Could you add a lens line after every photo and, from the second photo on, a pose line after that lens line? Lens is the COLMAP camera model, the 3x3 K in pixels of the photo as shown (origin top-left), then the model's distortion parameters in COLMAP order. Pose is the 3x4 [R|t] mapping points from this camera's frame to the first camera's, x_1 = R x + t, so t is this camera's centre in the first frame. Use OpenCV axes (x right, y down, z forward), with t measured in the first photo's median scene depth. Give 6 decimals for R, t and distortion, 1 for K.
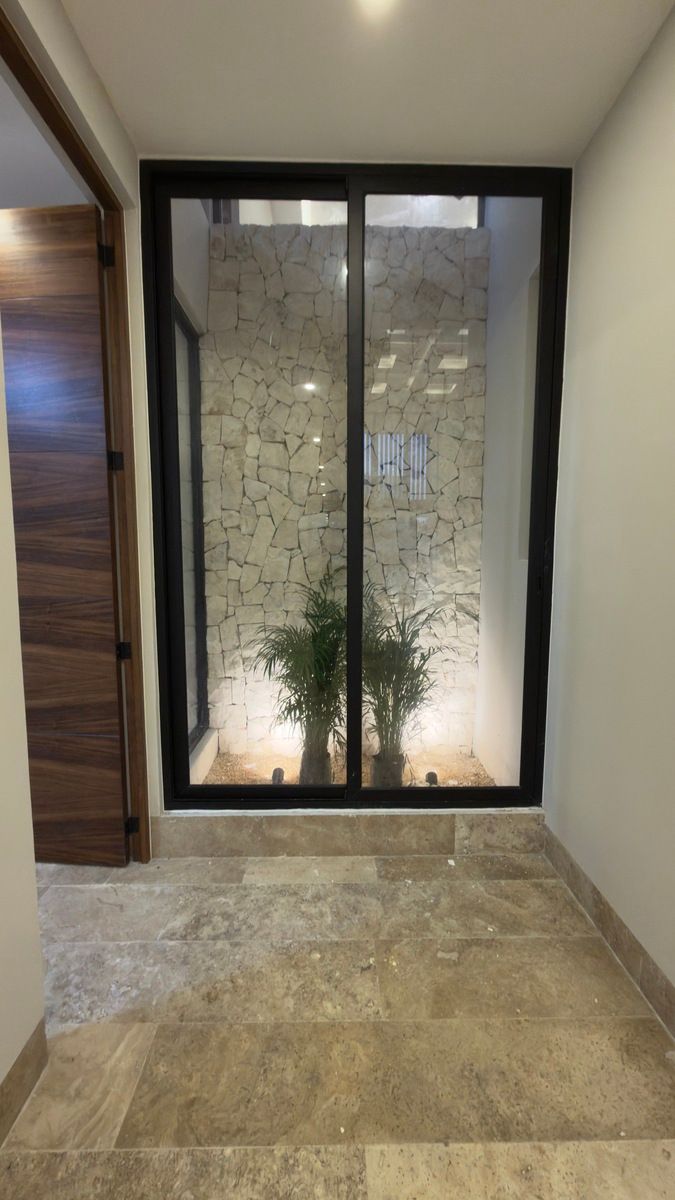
lens RADIAL K [[477.1, 0, 337.5], [0, 477.1, 600.0], [0, 0, 1]] dist [0.000468, 0.000293]
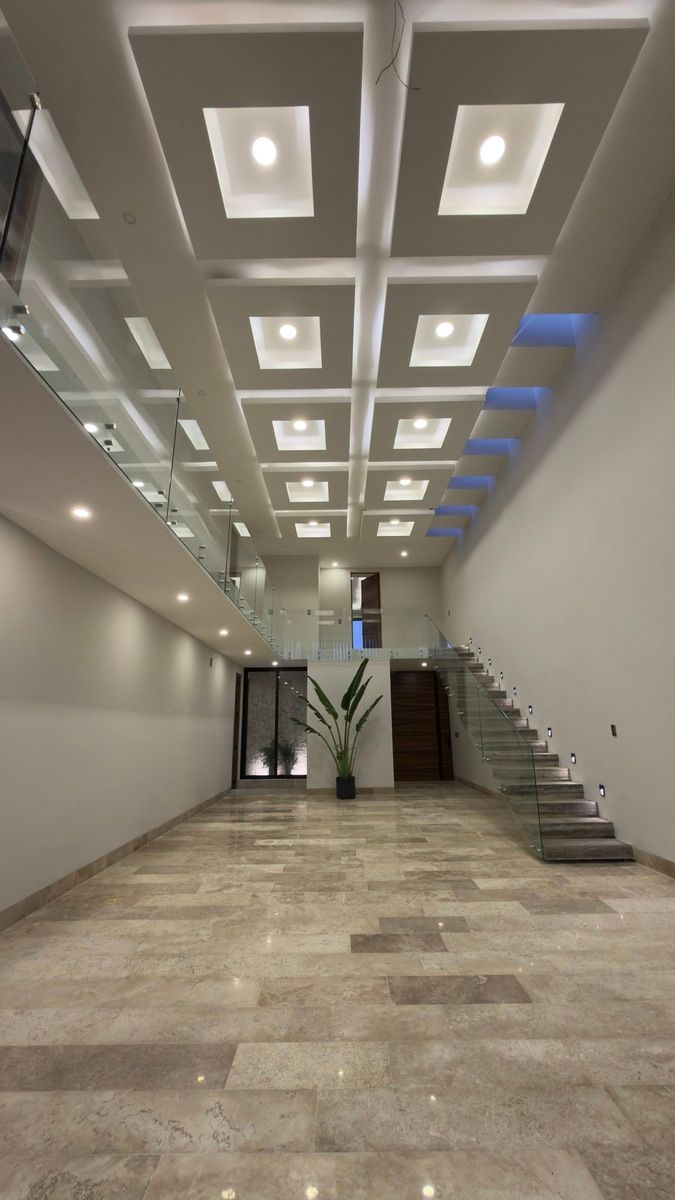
lens RADIAL K [[477.1, 0, 337.5], [0, 477.1, 600.0], [0, 0, 1]] dist [0.000468, 0.000293]
pose [[0.999725, -0.019435, -0.013105, 0.644324], [0.013516, 0.934725, -0.355115, 0.367636], [0.019152, 0.354840, 0.934731, -3.609992]]
